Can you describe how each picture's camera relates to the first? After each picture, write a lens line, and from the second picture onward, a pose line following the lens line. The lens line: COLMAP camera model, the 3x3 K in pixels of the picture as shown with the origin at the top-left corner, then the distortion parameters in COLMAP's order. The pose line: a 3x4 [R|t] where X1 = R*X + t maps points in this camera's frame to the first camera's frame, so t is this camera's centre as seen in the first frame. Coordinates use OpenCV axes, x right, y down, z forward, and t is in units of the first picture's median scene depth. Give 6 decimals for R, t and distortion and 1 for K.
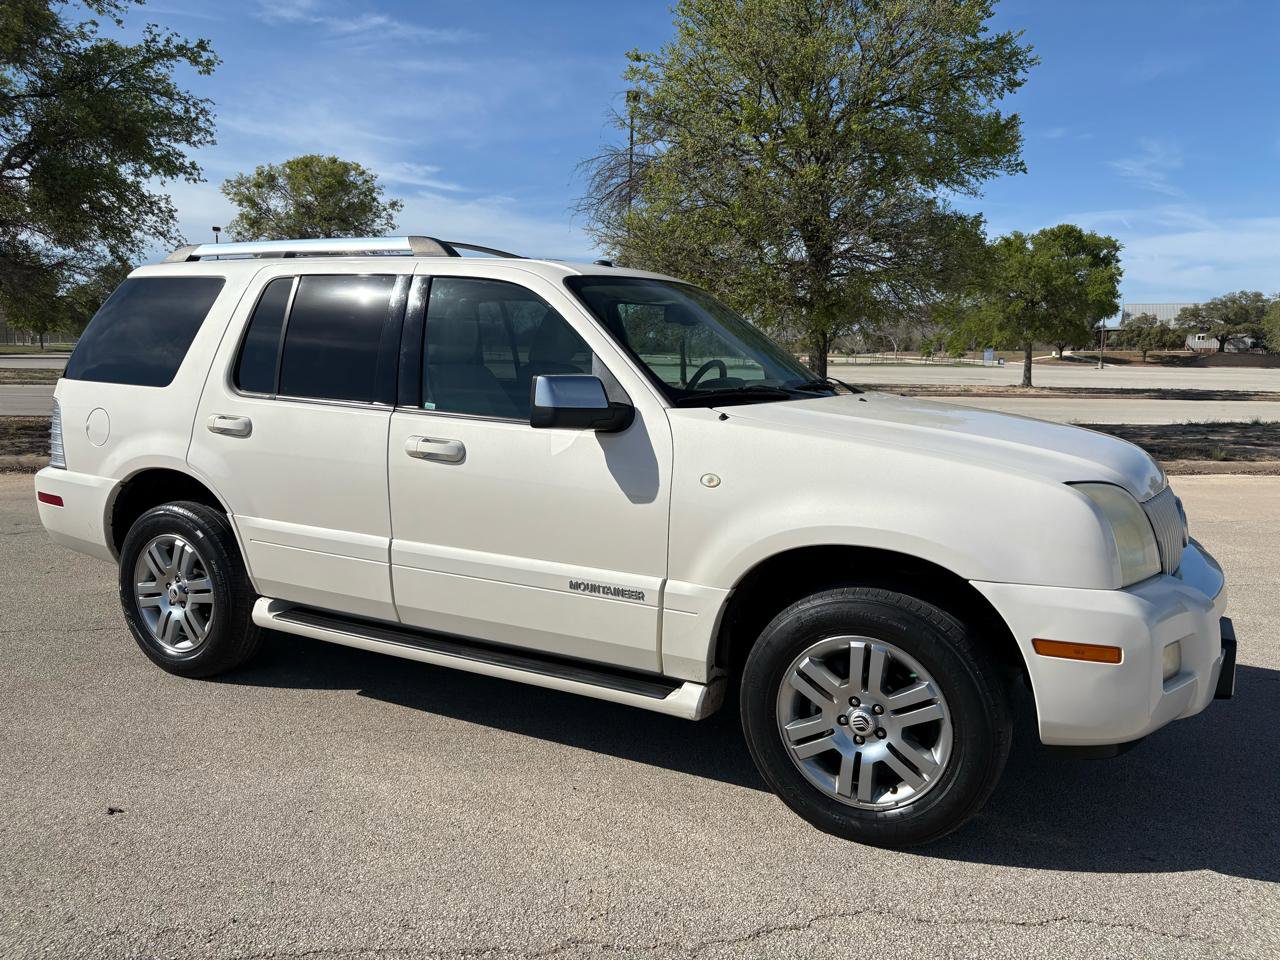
lens RADIAL K [[1010.5, 0, 622.4], [0, 1010.5, 478.2], [0, 0, 1]] dist [0.051463, -0.051162]
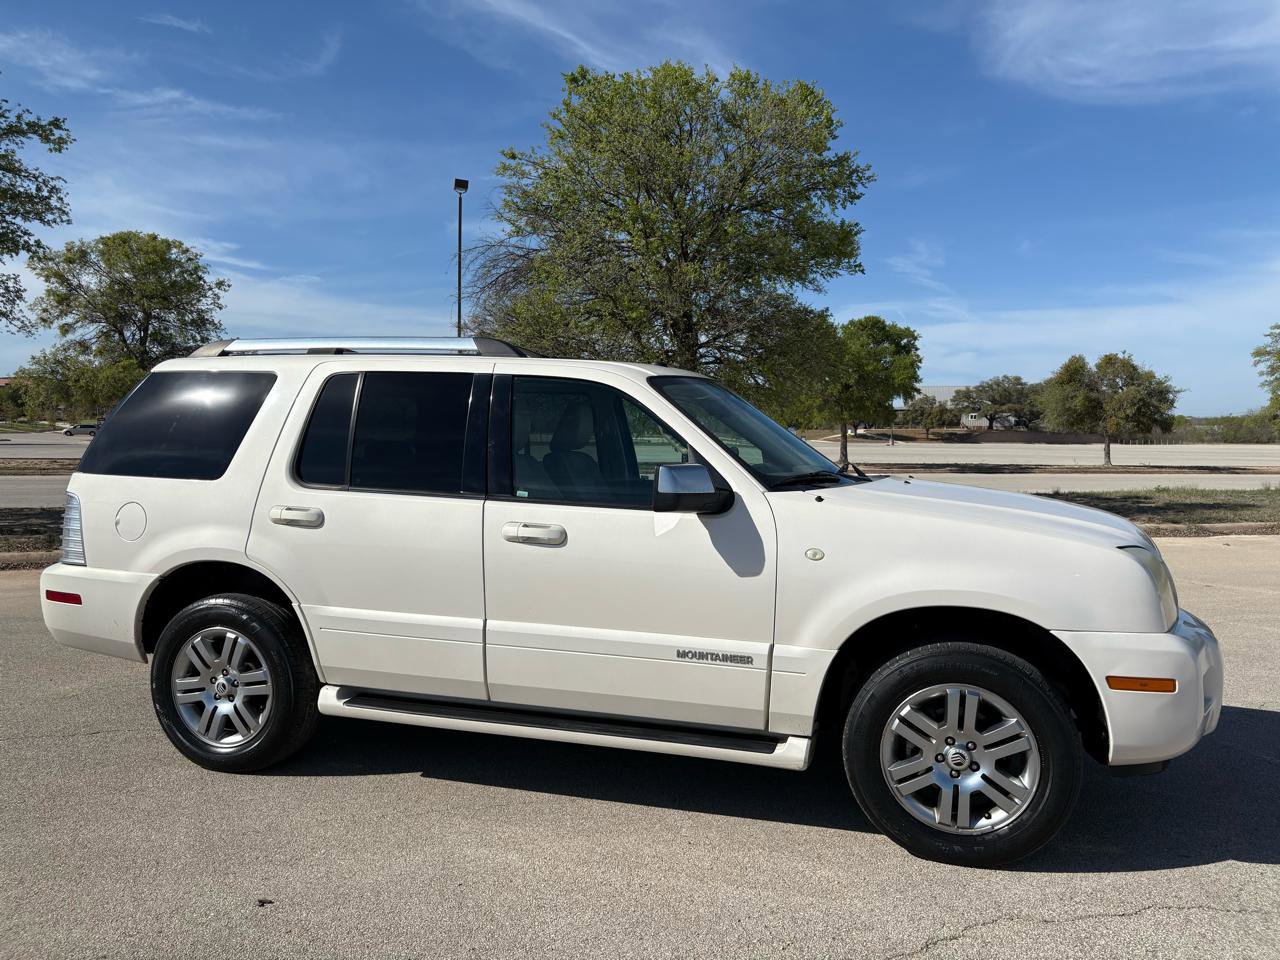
lens RADIAL K [[1017.2, 0, 626.1], [0, 1017.2, 469.6], [0, 0, 1]] dist [0.042912, -0.046353]
pose [[0.980597, -0.014601, 0.195488, -0.251909], [0.031313, 0.996085, -0.082674, -0.003508], [-0.193516, 0.087191, 0.977215, -0.071347]]
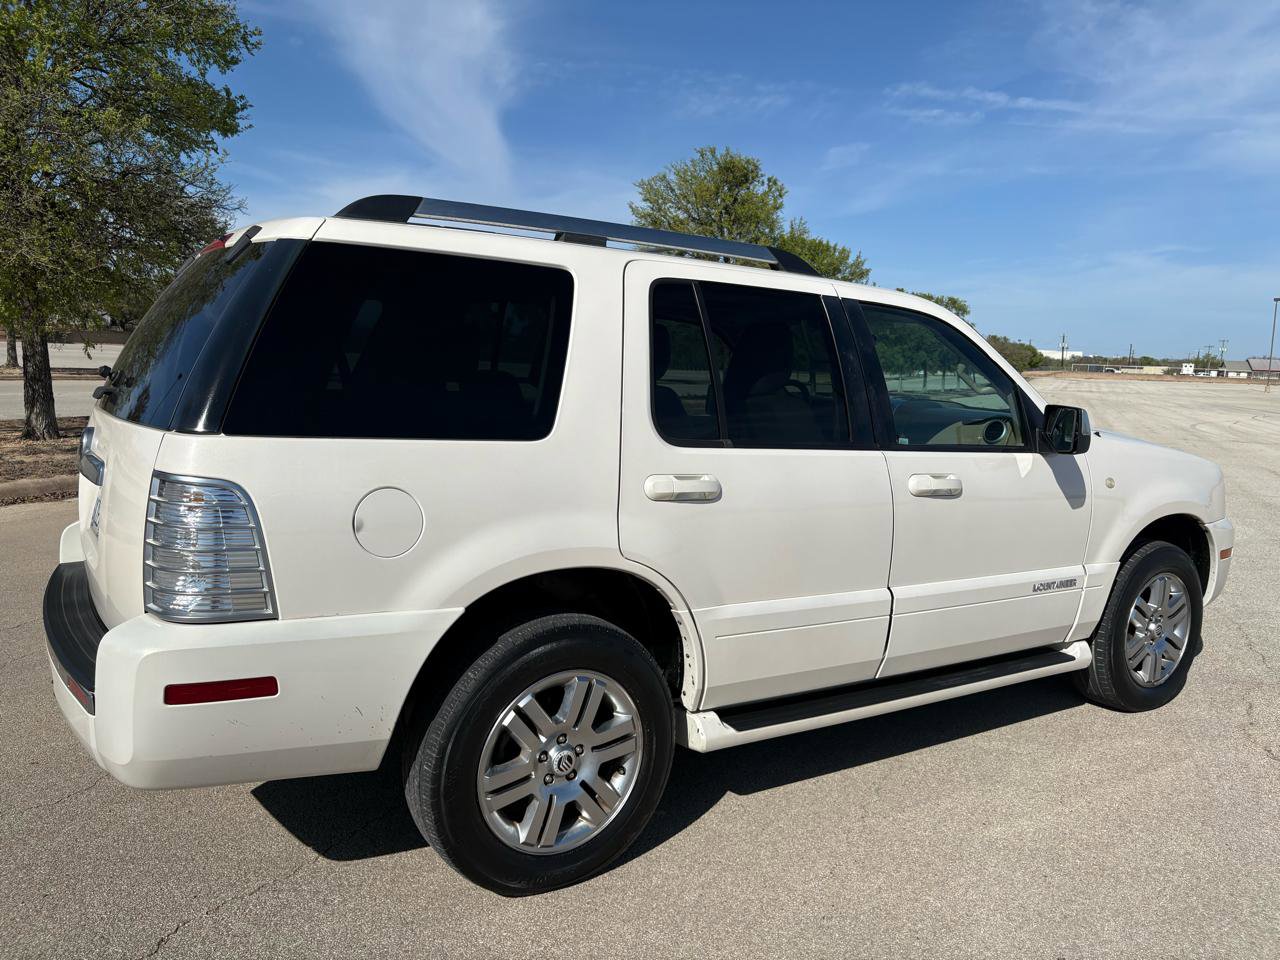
lens RADIAL K [[1004.5, 0, 640.0], [0, 1004.5, 480.0], [0, 0, 1]] dist [0.068449, -0.091038]
pose [[0.444419, -0.103365, 0.889836, -0.985759], [0.076697, 0.994064, 0.077167, -0.109552], [-0.892530, 0.033953, 0.449708, 0.684356]]
